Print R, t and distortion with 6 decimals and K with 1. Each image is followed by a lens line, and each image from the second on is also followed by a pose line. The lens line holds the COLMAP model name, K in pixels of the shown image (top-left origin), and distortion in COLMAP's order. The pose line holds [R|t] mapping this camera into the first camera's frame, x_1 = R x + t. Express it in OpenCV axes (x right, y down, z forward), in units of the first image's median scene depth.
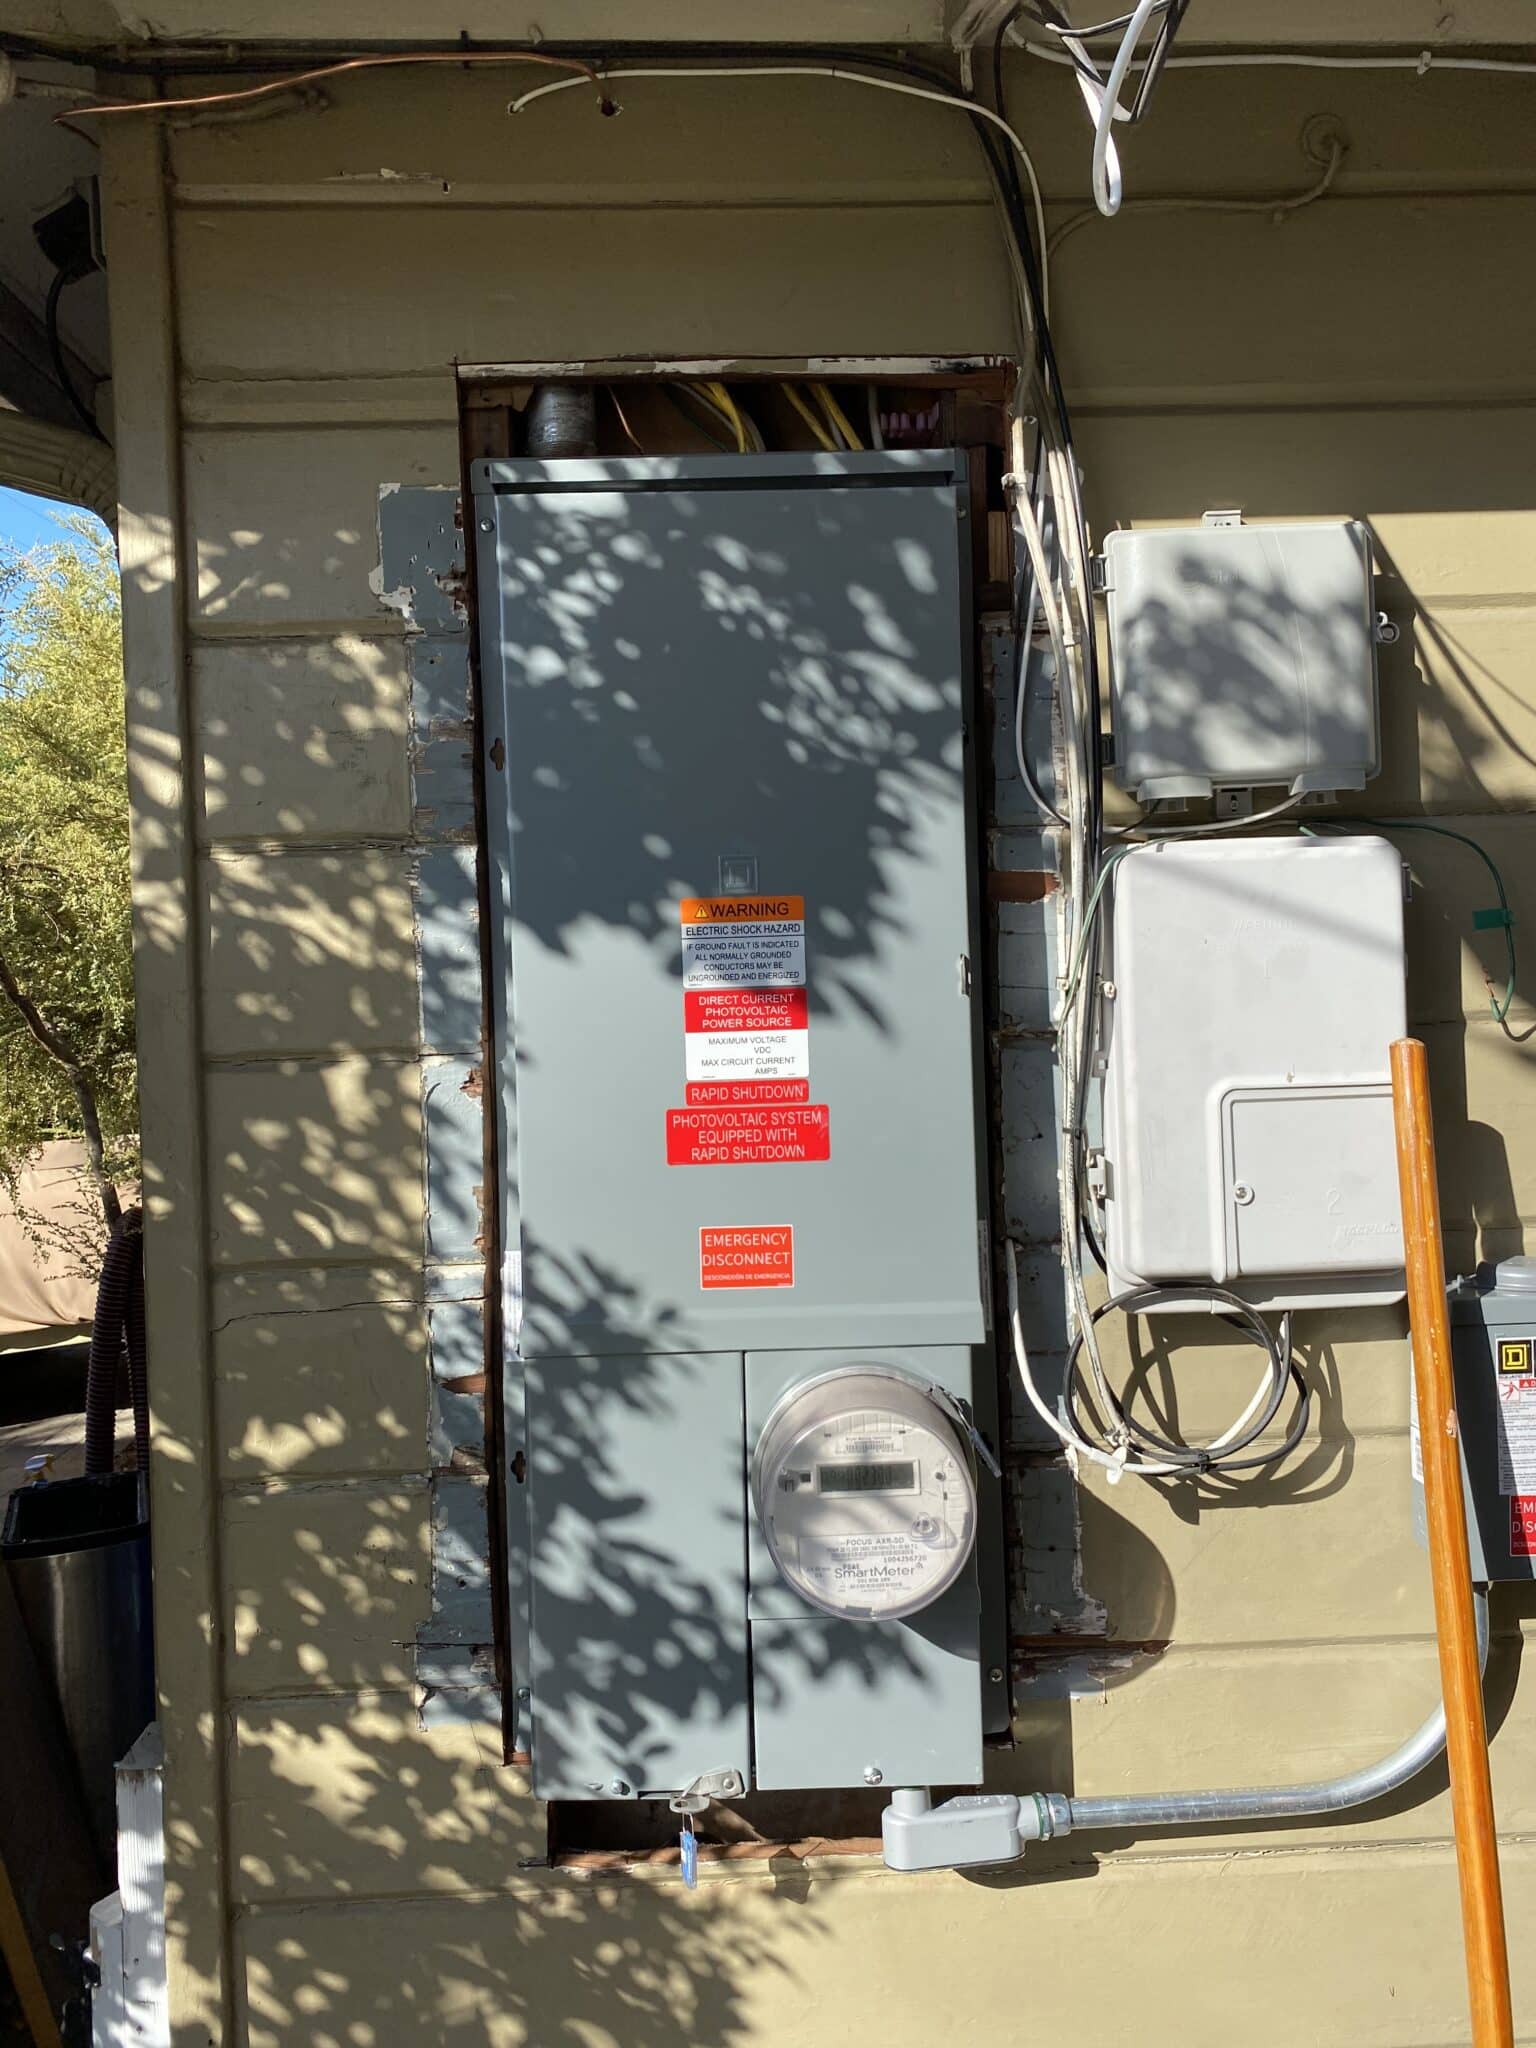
lens RADIAL K [[1533.1, 0, 759.8], [0, 1533.1, 1017.4], [0, 0, 1]] dist [0.003009, -0.027226]
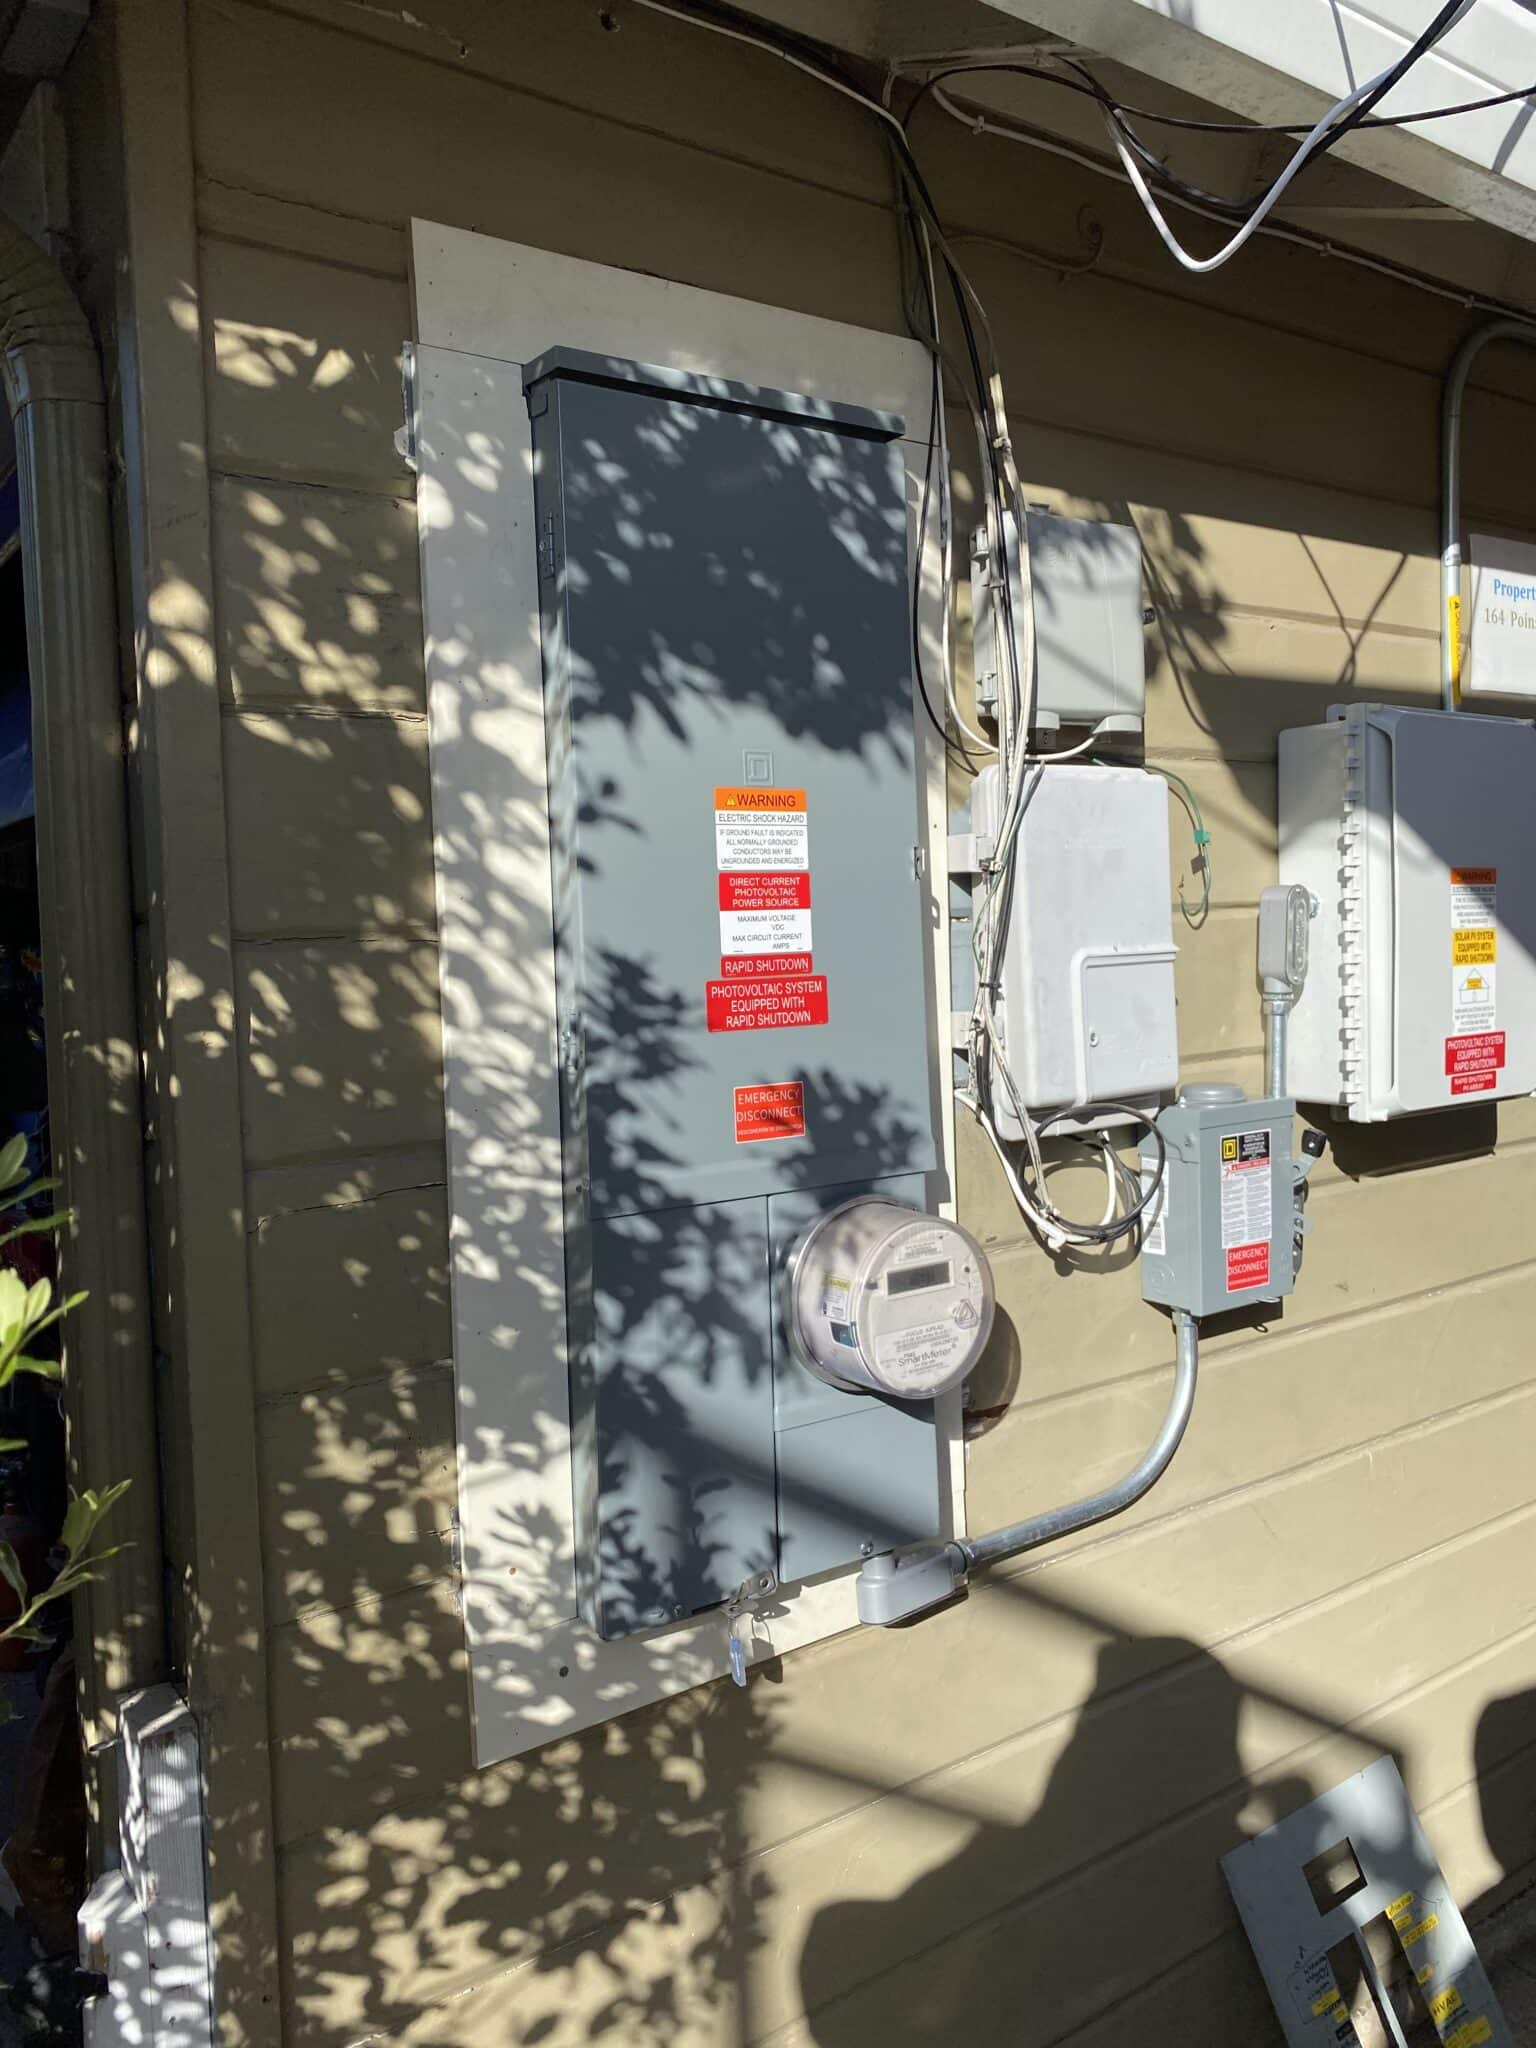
lens RADIAL K [[1533.1, 0, 759.8], [0, 1533.1, 1017.4], [0, 0, 1]] dist [0.003009, -0.027226]
pose [[0.835013, -0.029725, 0.549426, -0.626886], [0.017897, 0.999479, 0.026874, 0.056930], [-0.549939, -0.012607, 0.835110, 0.071062]]
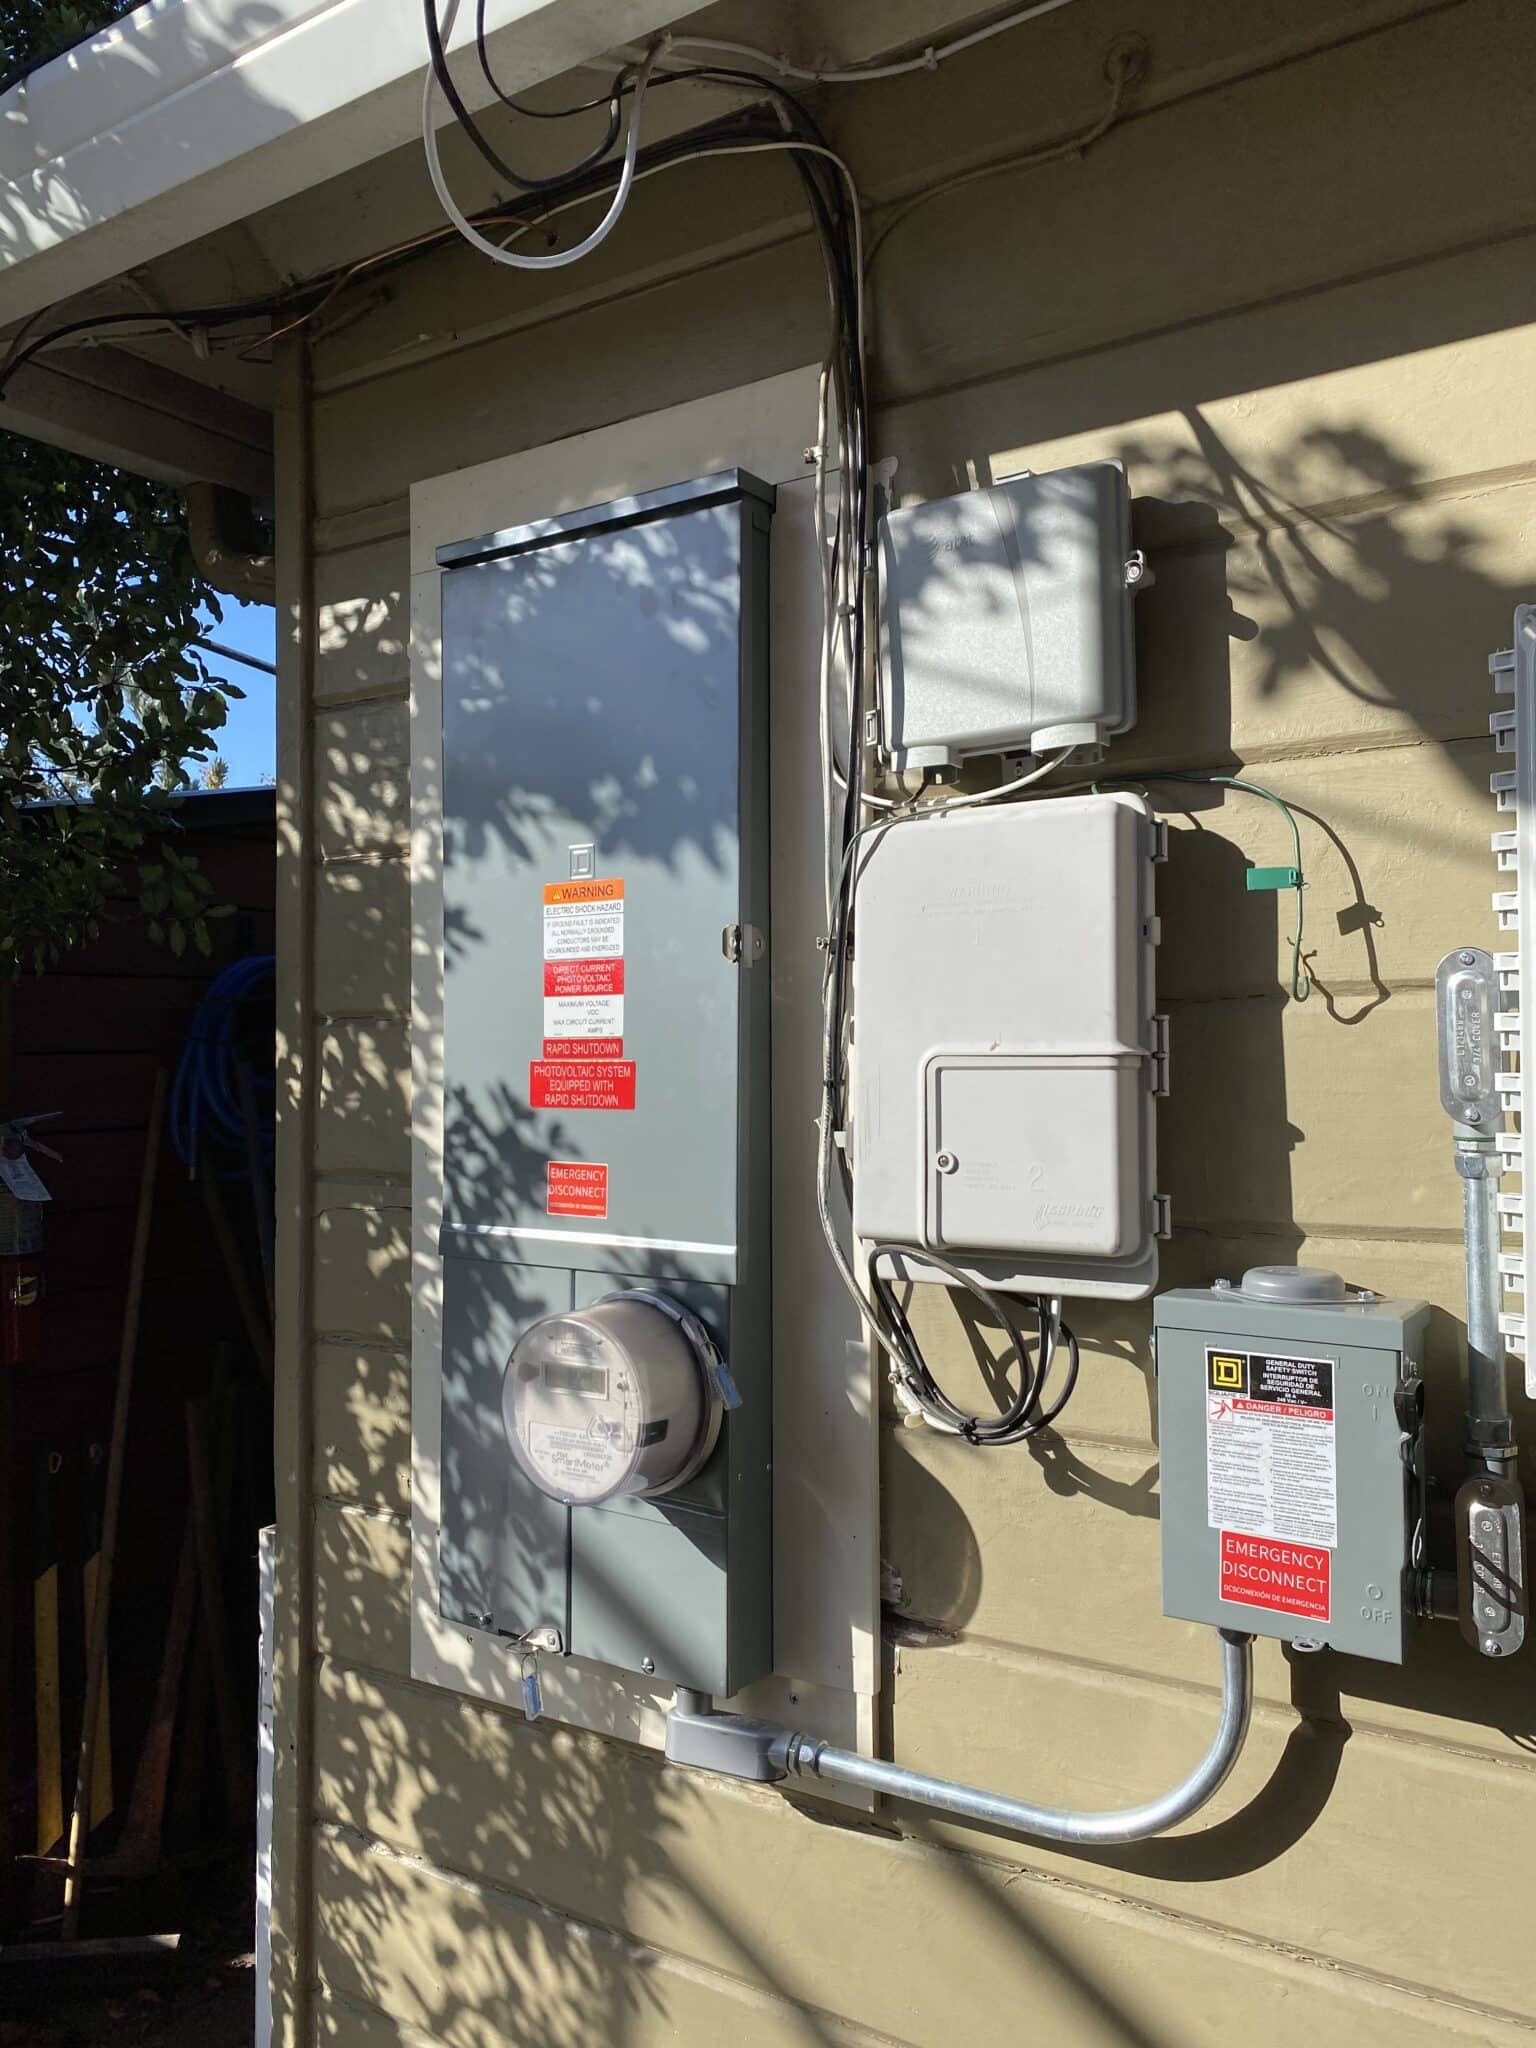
lens RADIAL K [[1533.1, 0, 759.8], [0, 1533.1, 1017.4], [0, 0, 1]] dist [0.003009, -0.027226]
pose [[0.816493, 0.013065, -0.577208, 0.776474], [-0.028205, 0.999453, -0.017275, 0.041757], [0.576666, 0.030385, 0.816415, 0.123549]]
